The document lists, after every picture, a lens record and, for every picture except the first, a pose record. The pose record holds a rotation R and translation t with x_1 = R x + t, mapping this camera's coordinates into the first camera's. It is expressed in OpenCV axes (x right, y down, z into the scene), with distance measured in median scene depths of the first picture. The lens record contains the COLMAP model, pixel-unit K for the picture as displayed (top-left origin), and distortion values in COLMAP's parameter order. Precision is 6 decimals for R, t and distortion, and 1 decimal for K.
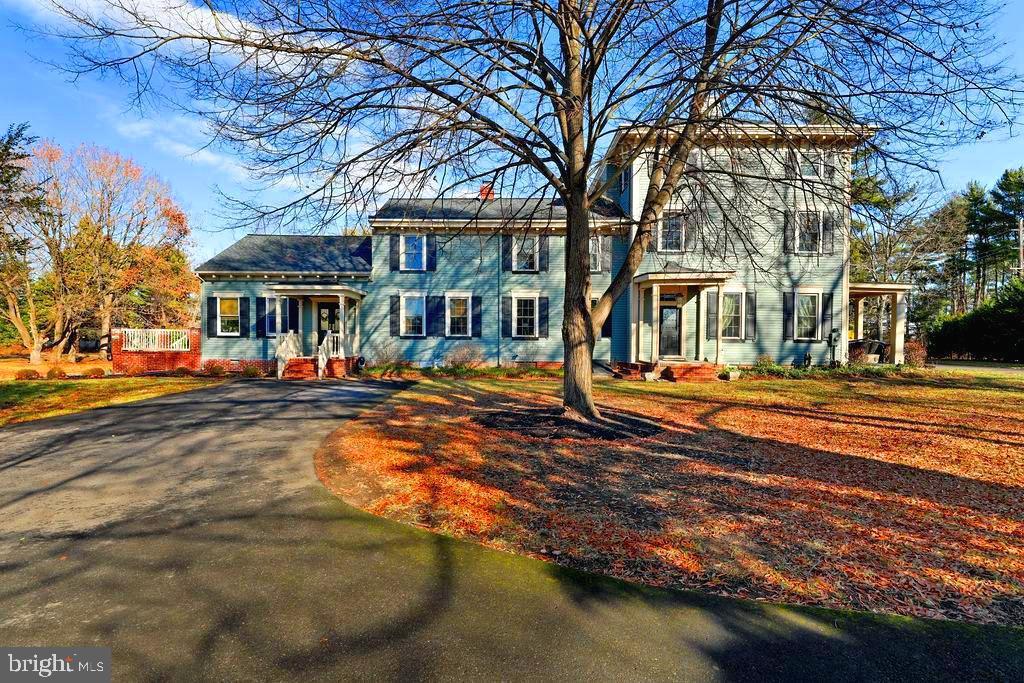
lens RADIAL K [[551.0, 0, 512.0], [0, 551.0, 341.5], [0, 0, 1]] dist [-0.043231, -0.000190]
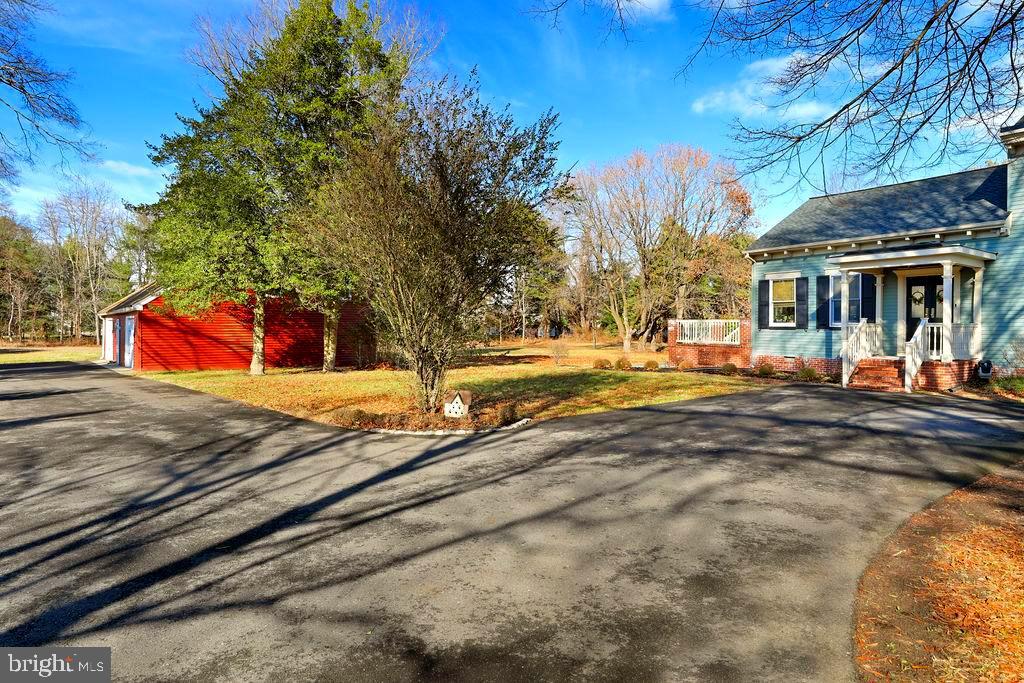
lens RADIAL K [[618.3, 0, 512.0], [0, 618.3, 341.5], [0, 0, 1]] dist [0.001889, 0.002378]
pose [[0.605244, 0.009237, -0.795987, -0.037351], [0.004374, 0.999879, 0.014929, -0.004553], [0.796028, -0.012517, 0.605130, 0.135077]]
